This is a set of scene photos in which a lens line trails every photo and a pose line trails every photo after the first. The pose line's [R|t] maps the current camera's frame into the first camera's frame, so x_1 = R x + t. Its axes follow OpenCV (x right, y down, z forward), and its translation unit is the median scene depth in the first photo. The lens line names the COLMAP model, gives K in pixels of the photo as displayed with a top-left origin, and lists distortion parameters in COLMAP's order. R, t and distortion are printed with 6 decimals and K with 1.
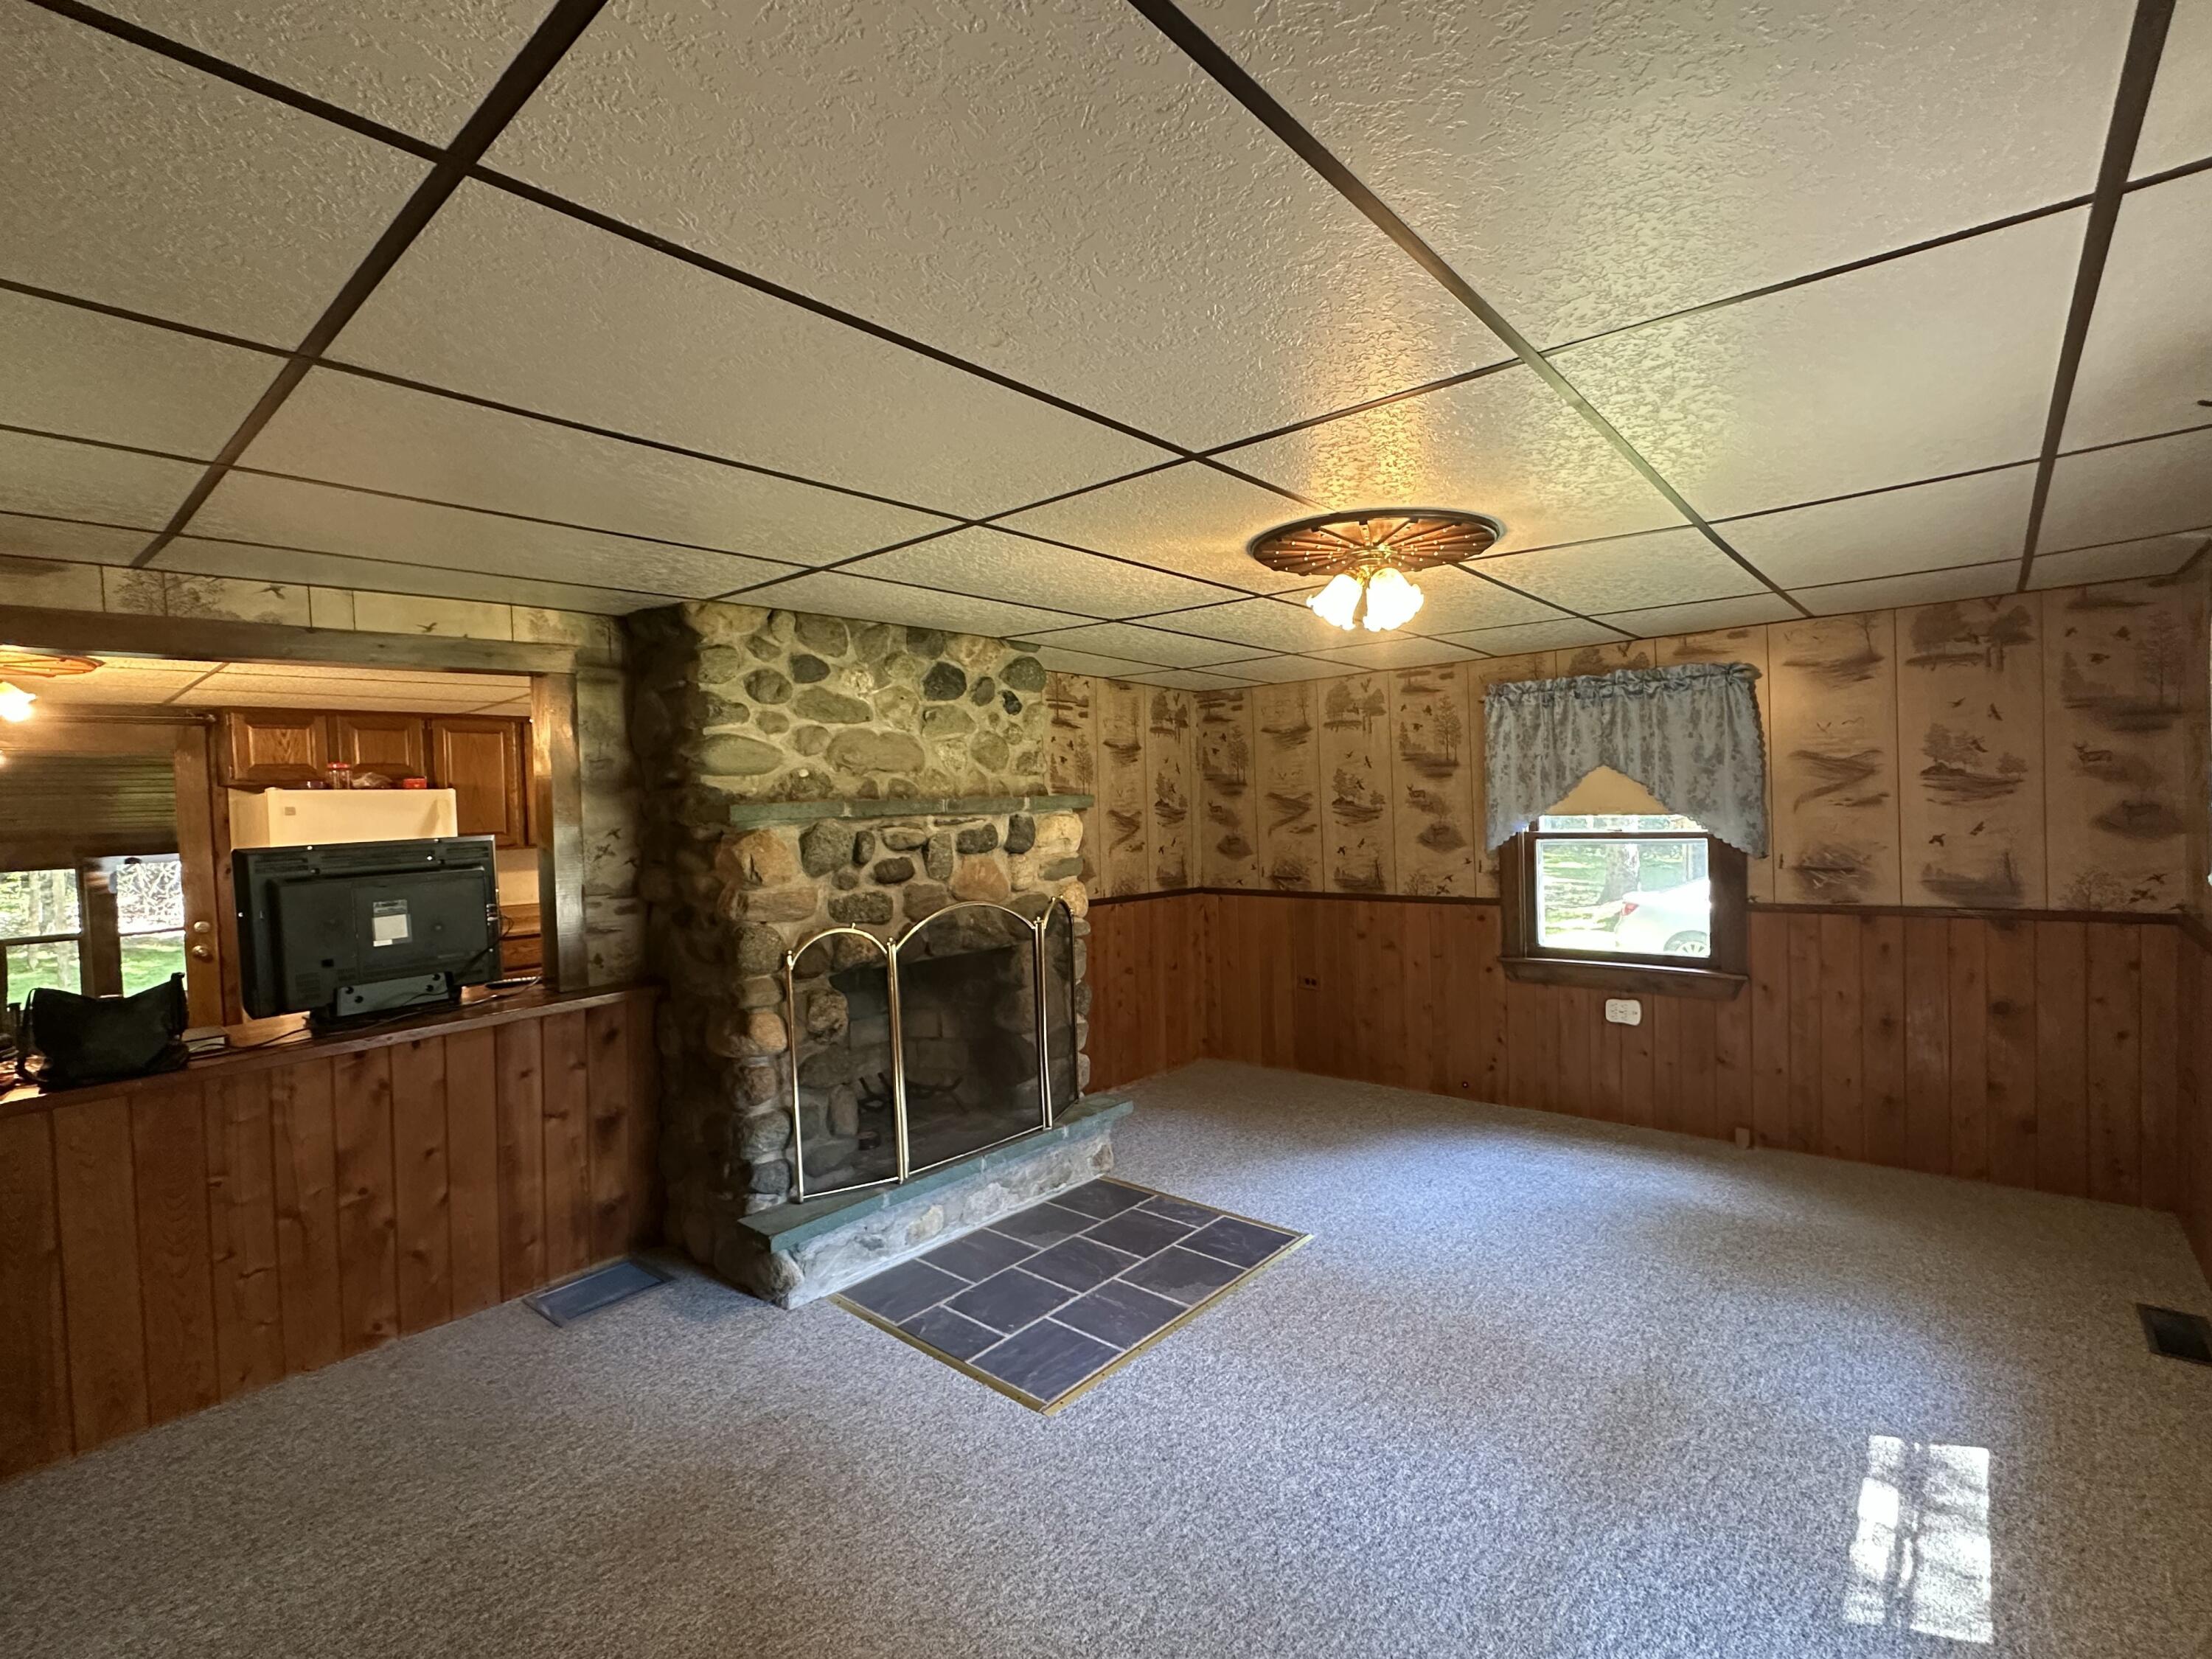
lens RADIAL K [[1016.2, 0, 1104.2], [0, 1016.2, 835.8], [0, 0, 1]] dist [0.000477, -0.000004]
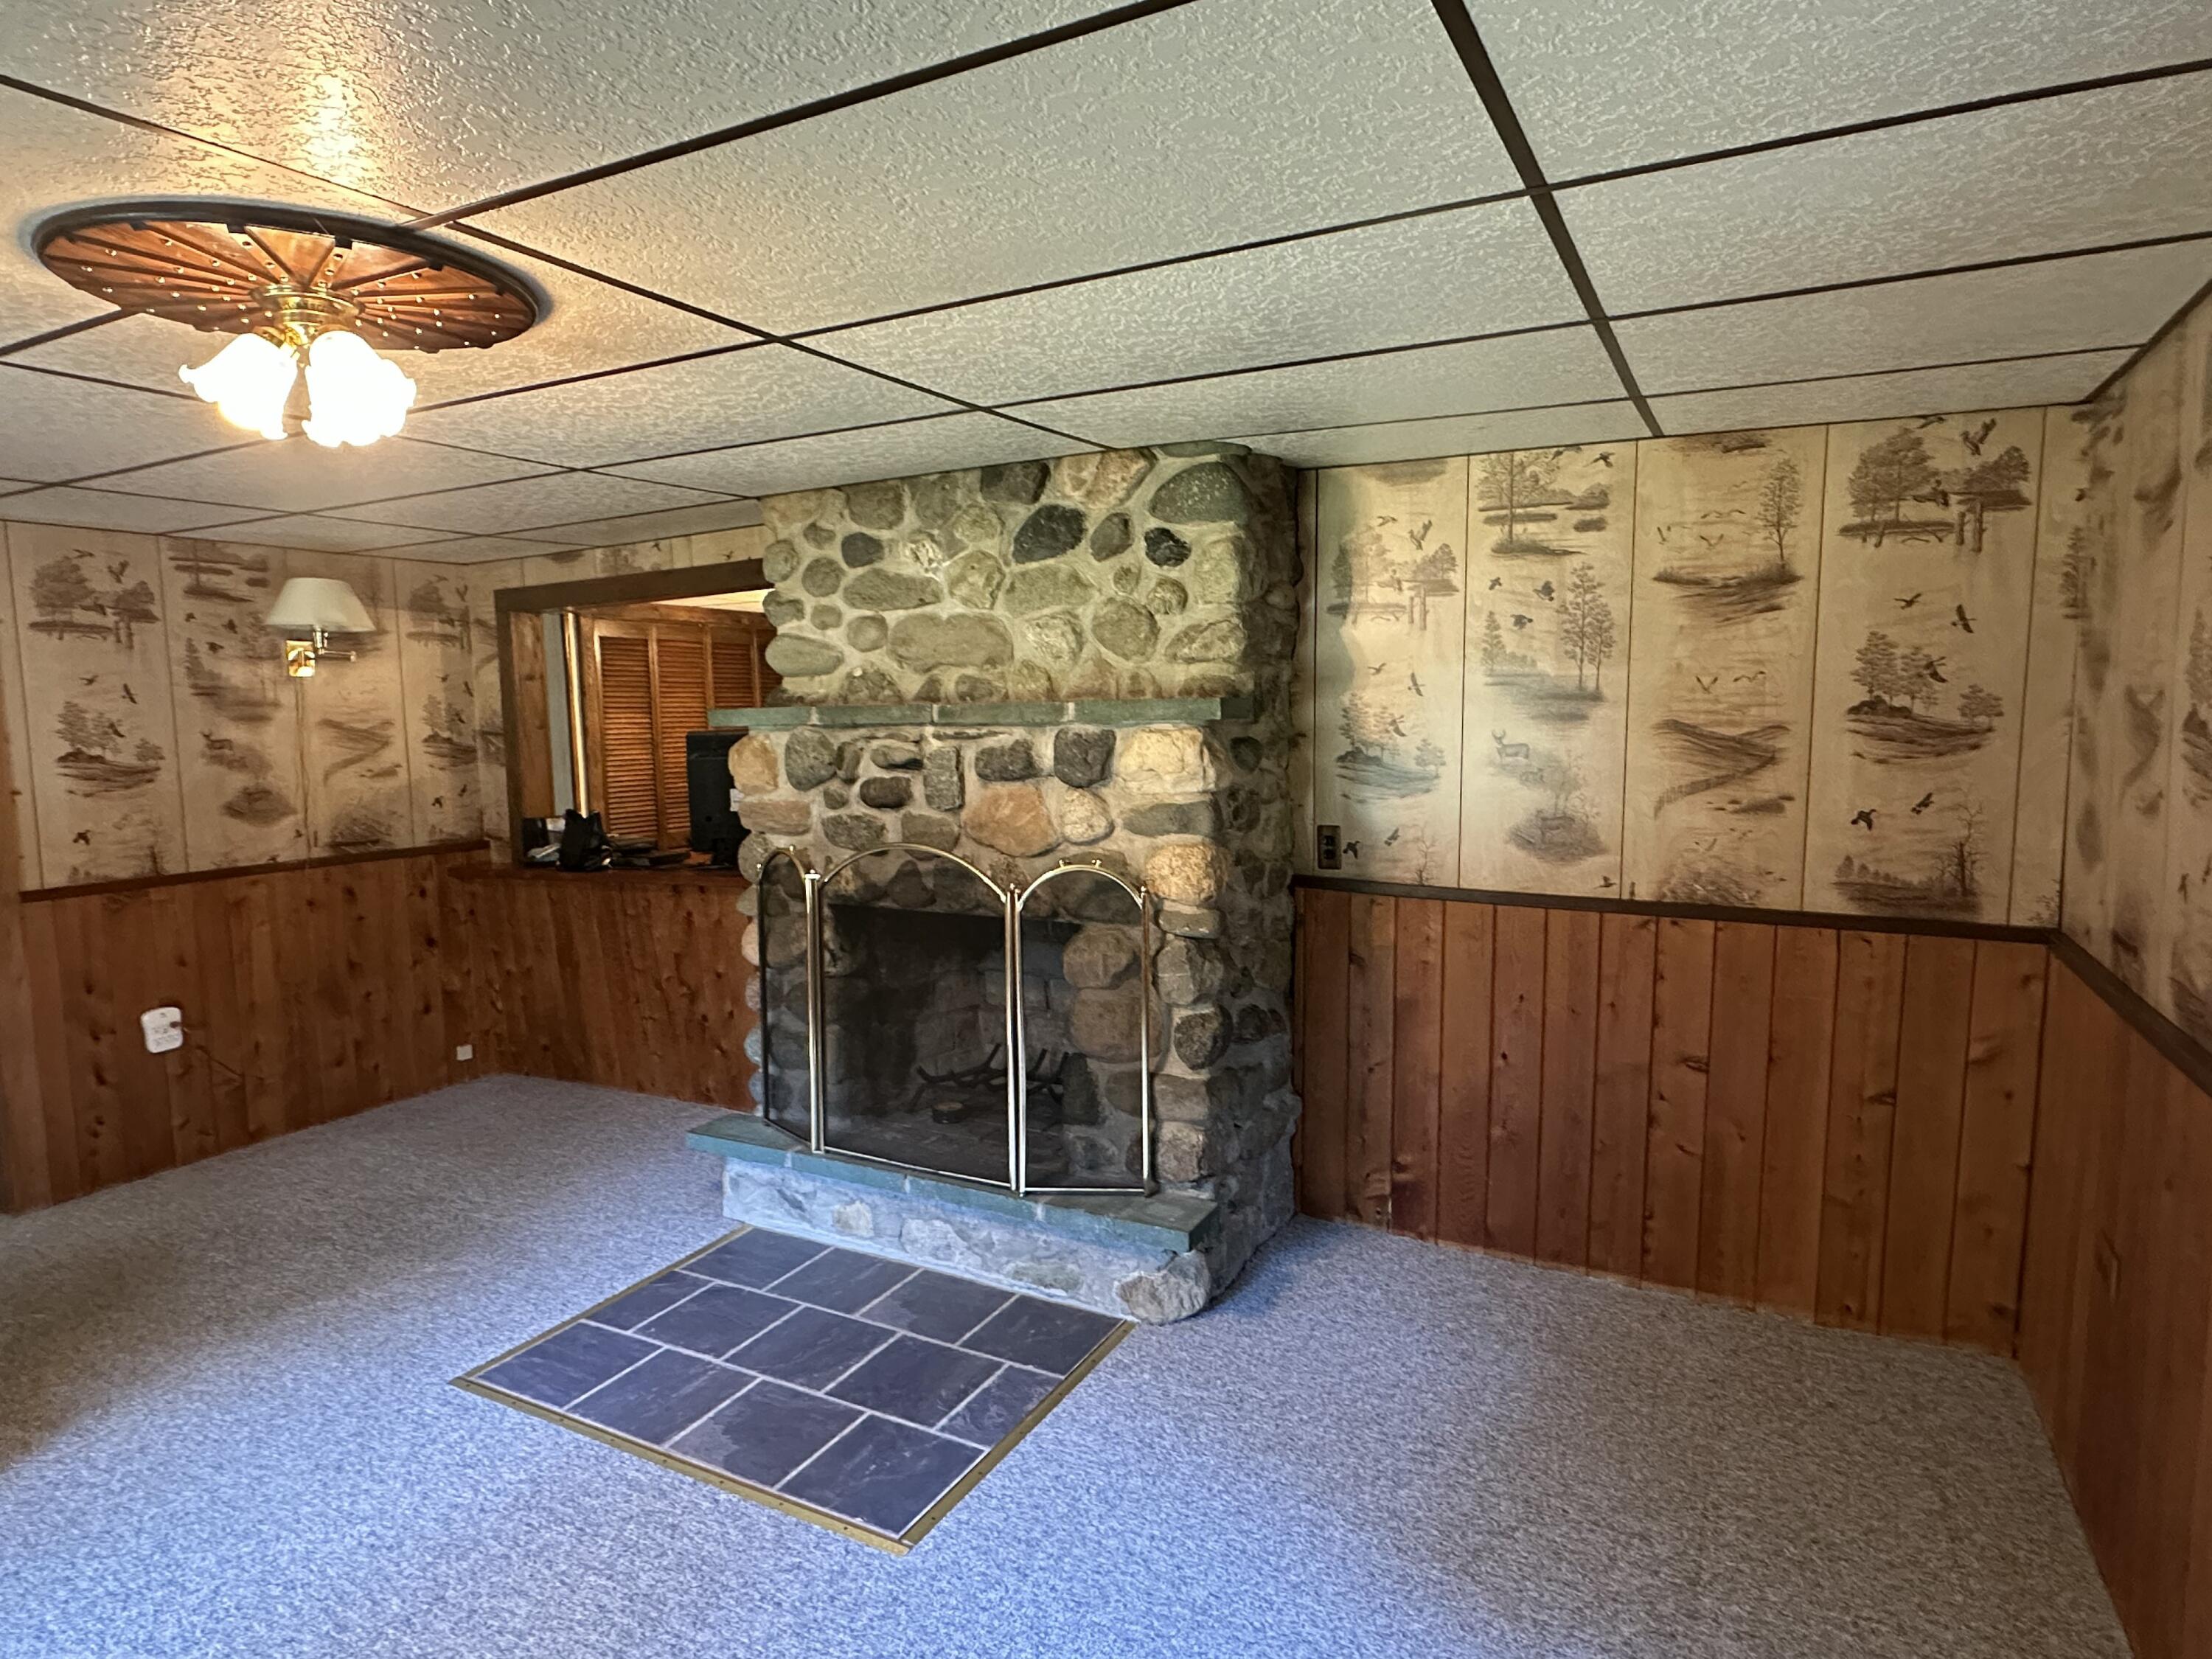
lens RADIAL K [[1248.5, 0, 1106.1], [0, 1248.5, 840.4], [0, 0, 1]] dist [-0.007181, 0.000190]
pose [[0.226066, 0.130160, -0.965377, 0.767464], [-0.021930, 0.991462, 0.128541, -0.057398], [0.973865, -0.007888, 0.226990, 0.911078]]
